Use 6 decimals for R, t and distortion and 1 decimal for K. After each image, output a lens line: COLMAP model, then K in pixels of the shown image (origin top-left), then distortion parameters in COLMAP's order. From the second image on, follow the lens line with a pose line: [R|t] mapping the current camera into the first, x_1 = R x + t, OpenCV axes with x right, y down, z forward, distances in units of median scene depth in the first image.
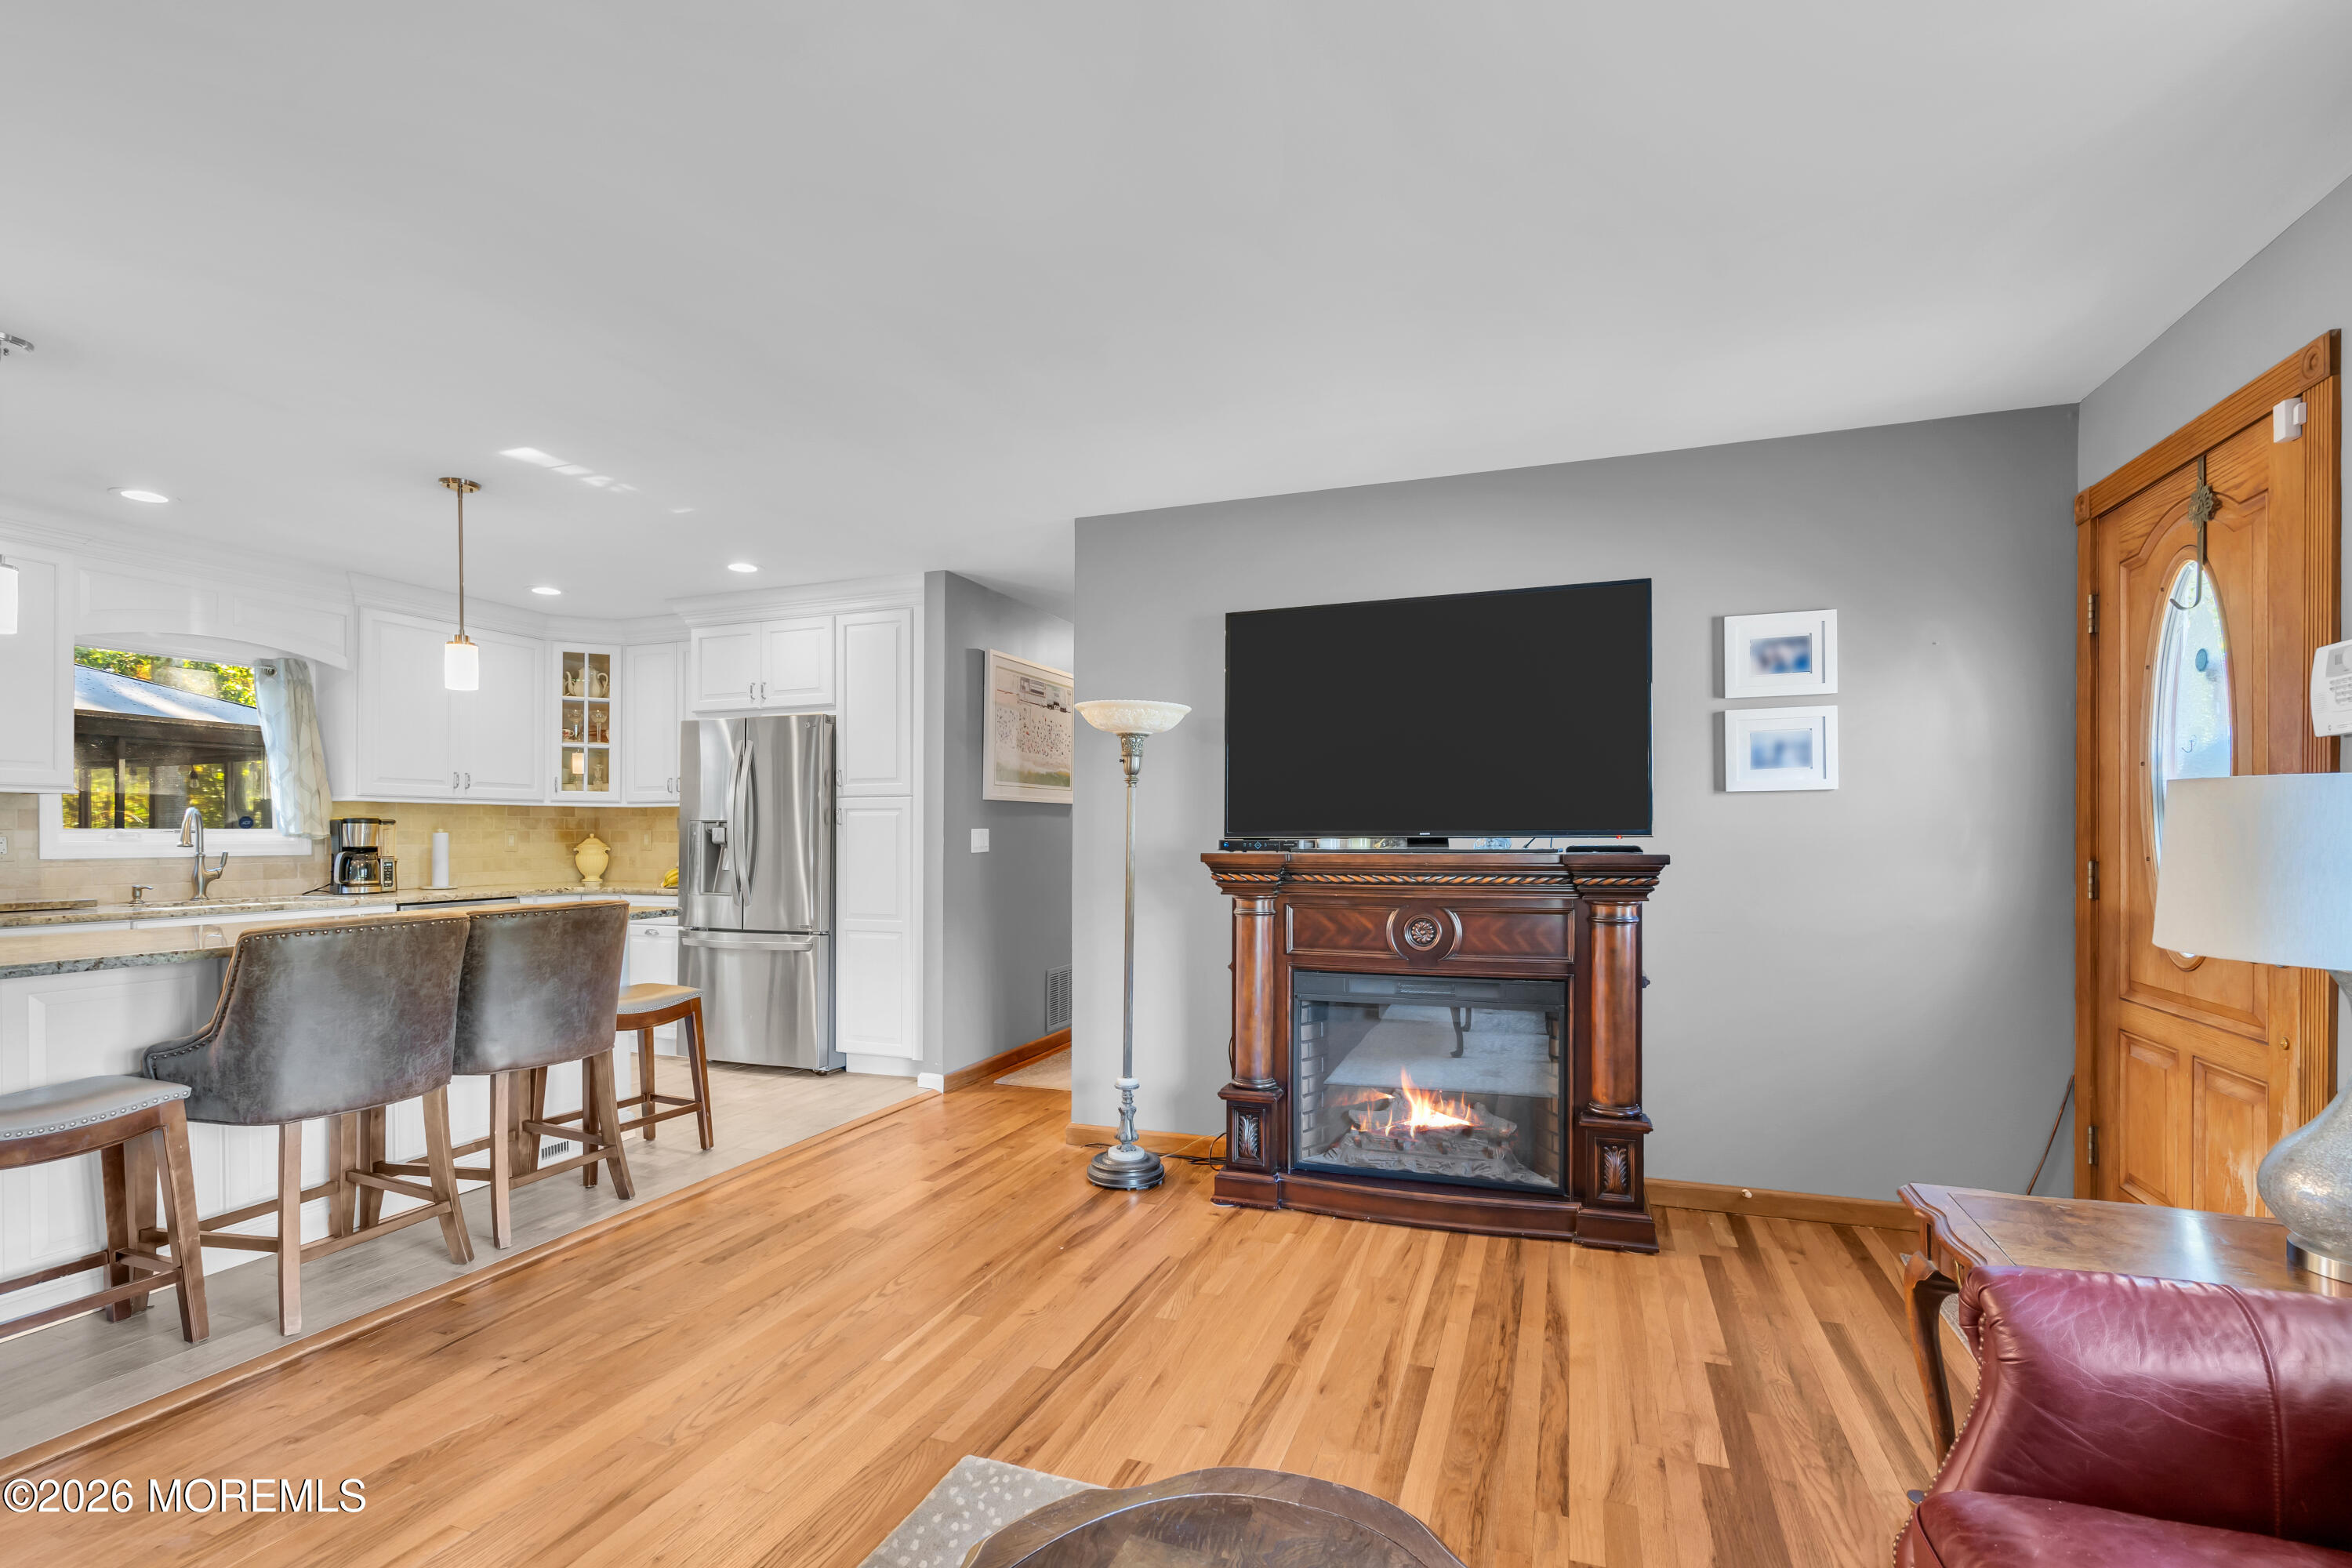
lens RADIAL K [[1069.9, 0, 1178.6], [0, 1069.9, 825.6], [0, 0, 1]] dist [-0.003416, -0.000214]
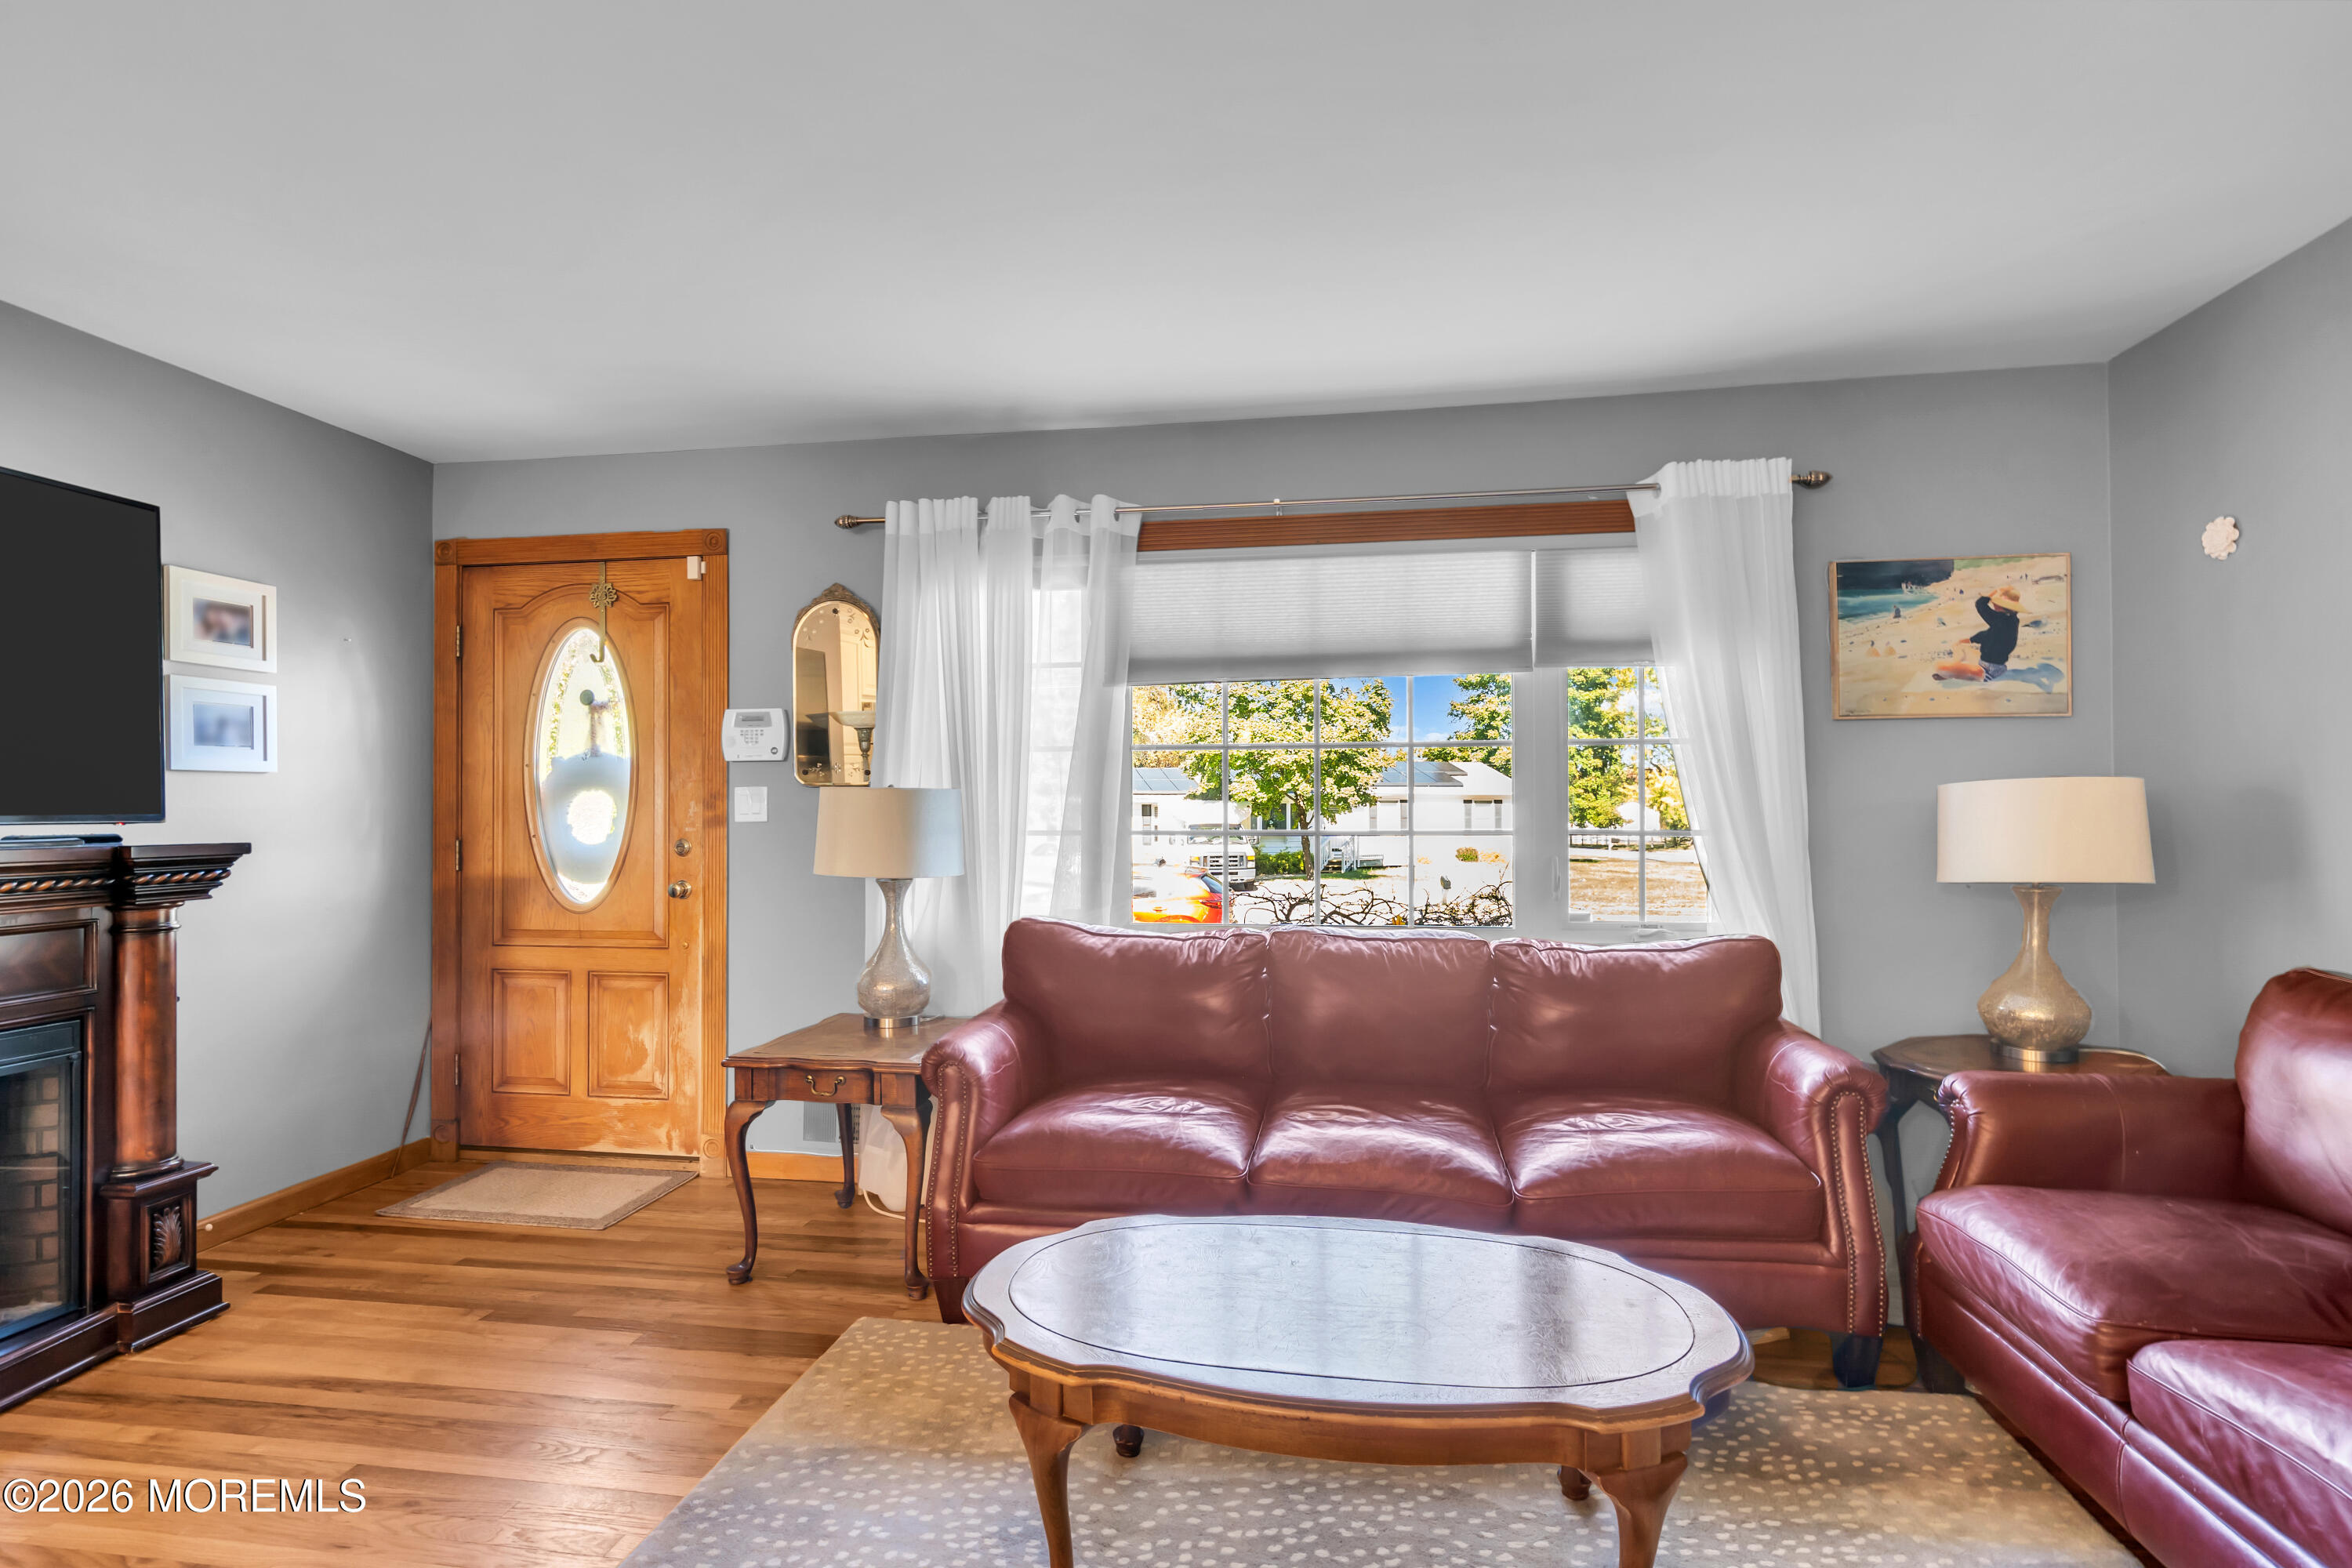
lens RADIAL K [[1149.6, 0, 1164.2], [0, 1149.6, 795.8], [0, 0, 1]] dist [0.001723, 0.000116]
pose [[-0.192543, 0.018130, 0.981121, -0.592755], [-0.000364, 0.999828, -0.018547, 0.006540], [-0.981289, -0.003928, -0.192503, 0.435739]]
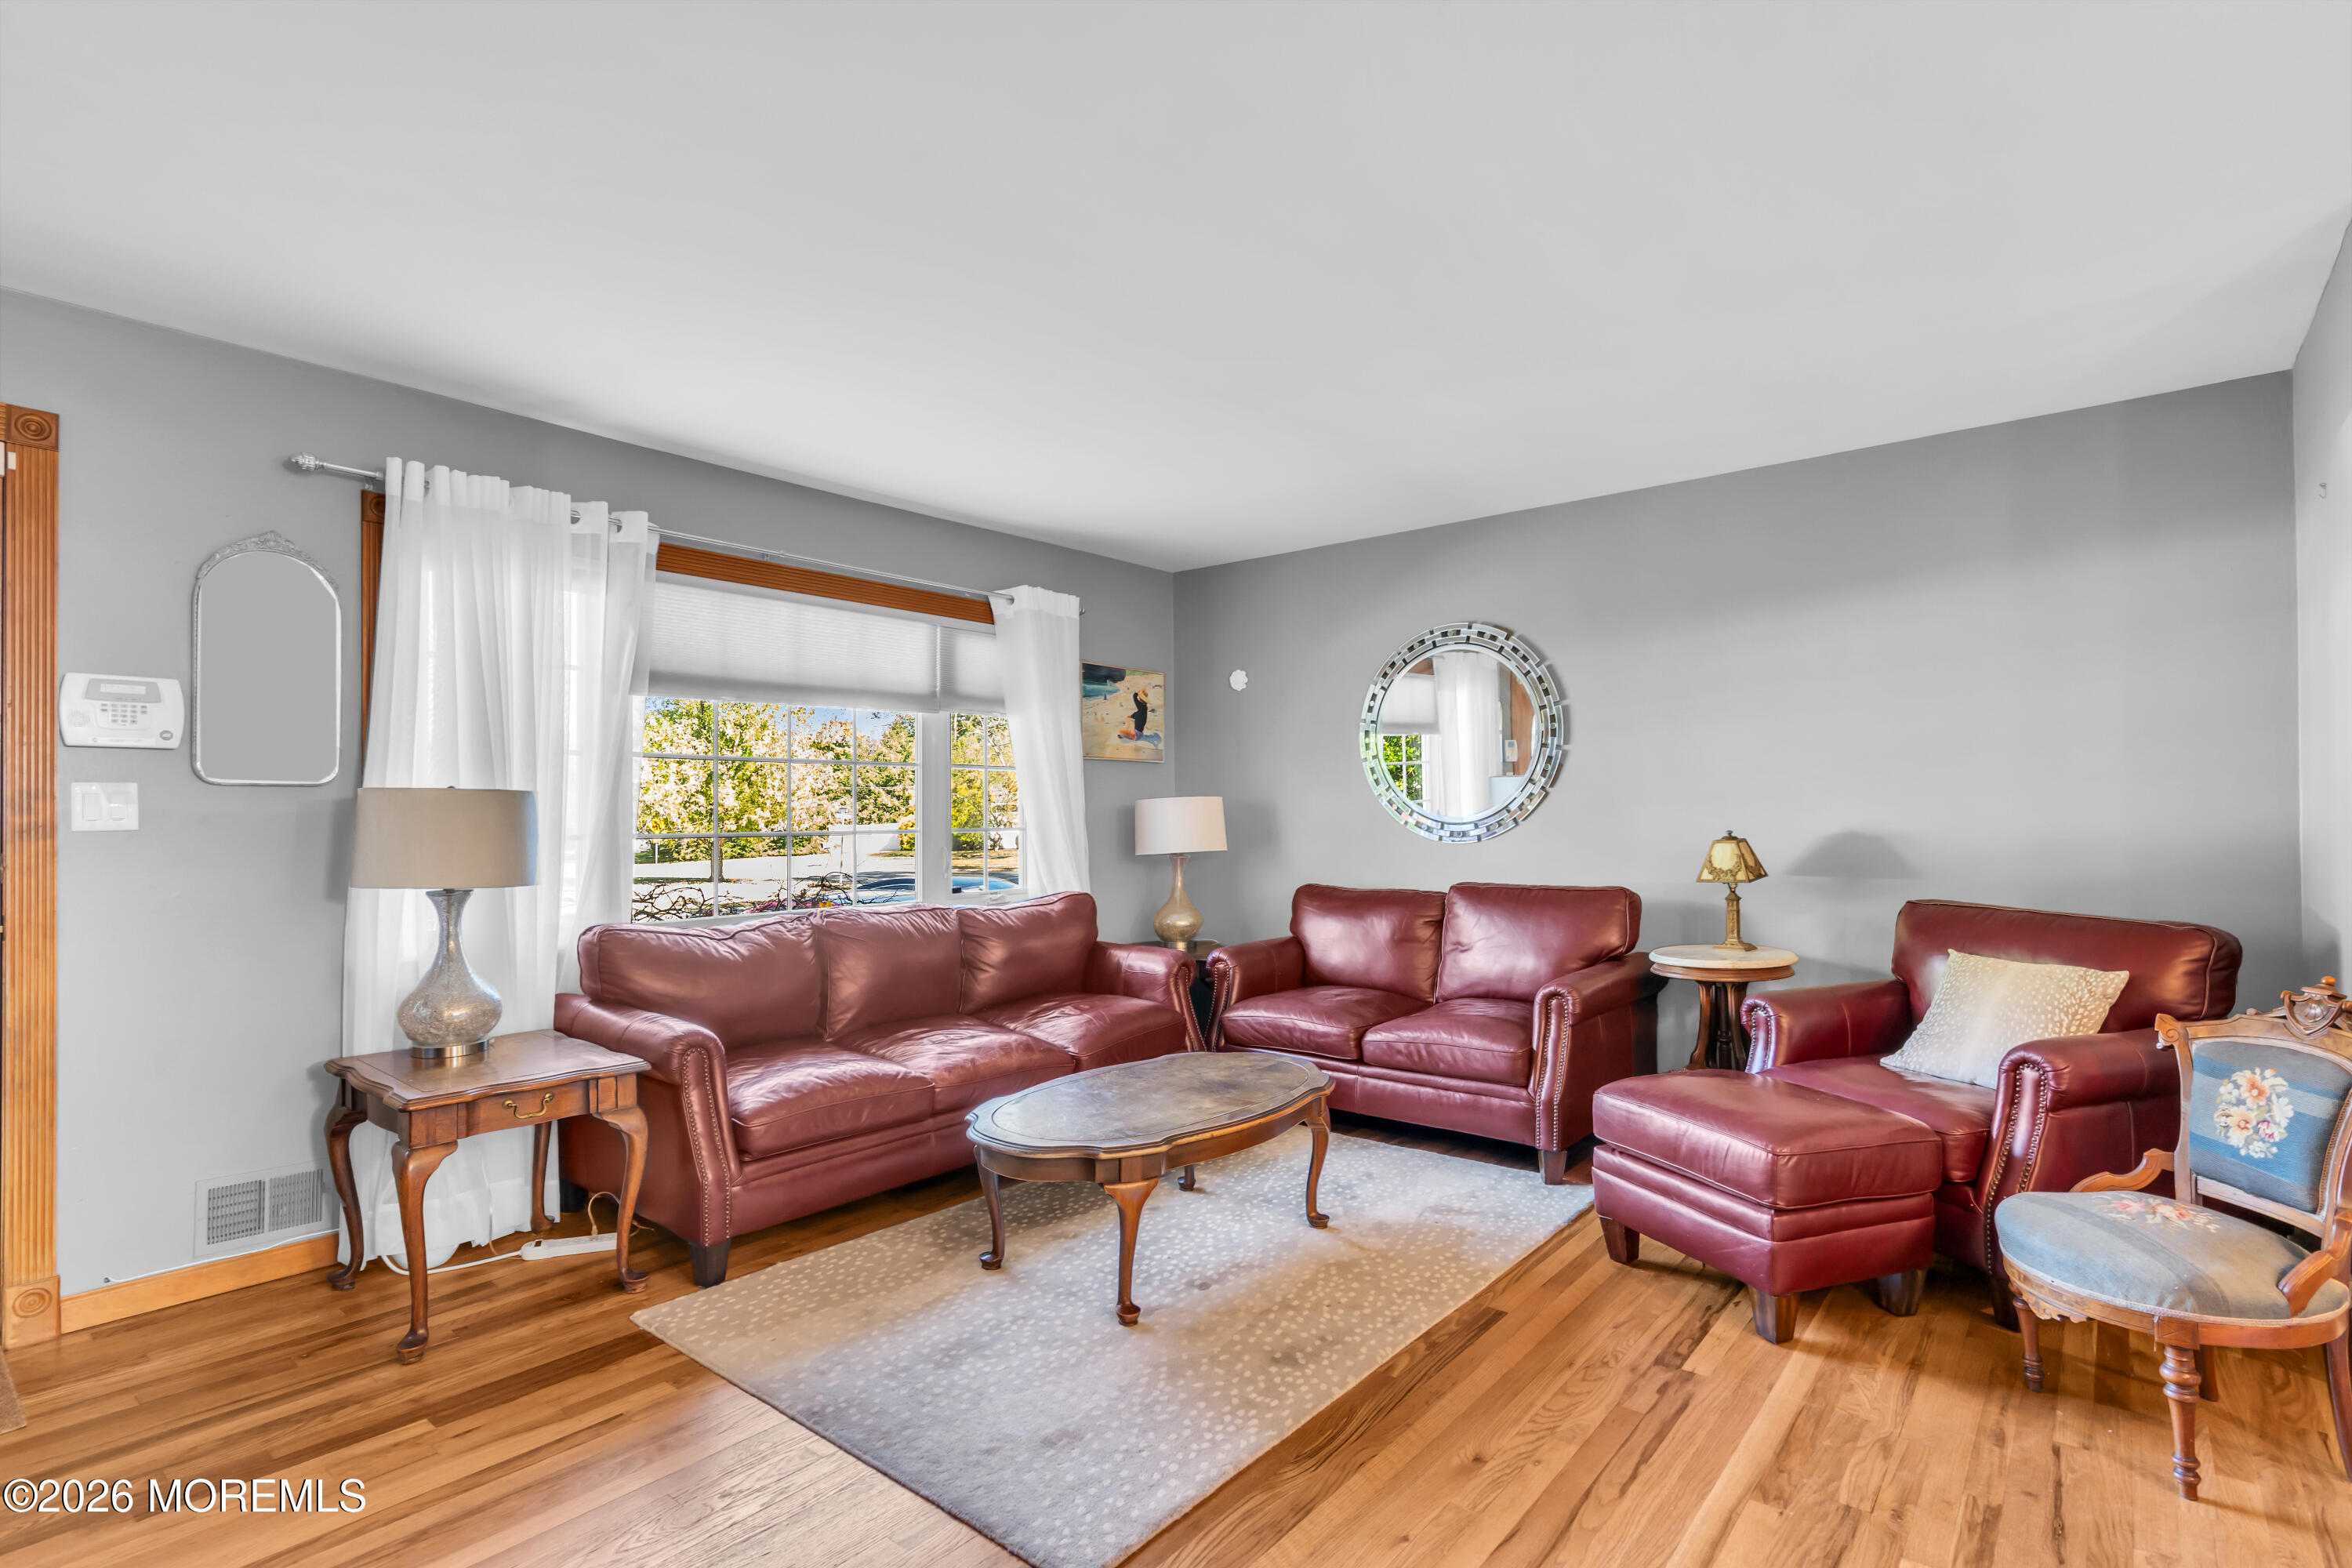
lens RADIAL K [[1149.6, 0, 1163.9], [0, 1149.6, 791.1], [0, 0, 1]] dist [0.001723, 0.000116]
pose [[-0.942470, 0.014635, 0.333970, -0.371610], [0.006938, 0.999682, -0.024231, 0.008093], [-0.334218, -0.020520, -0.942272, 1.202030]]
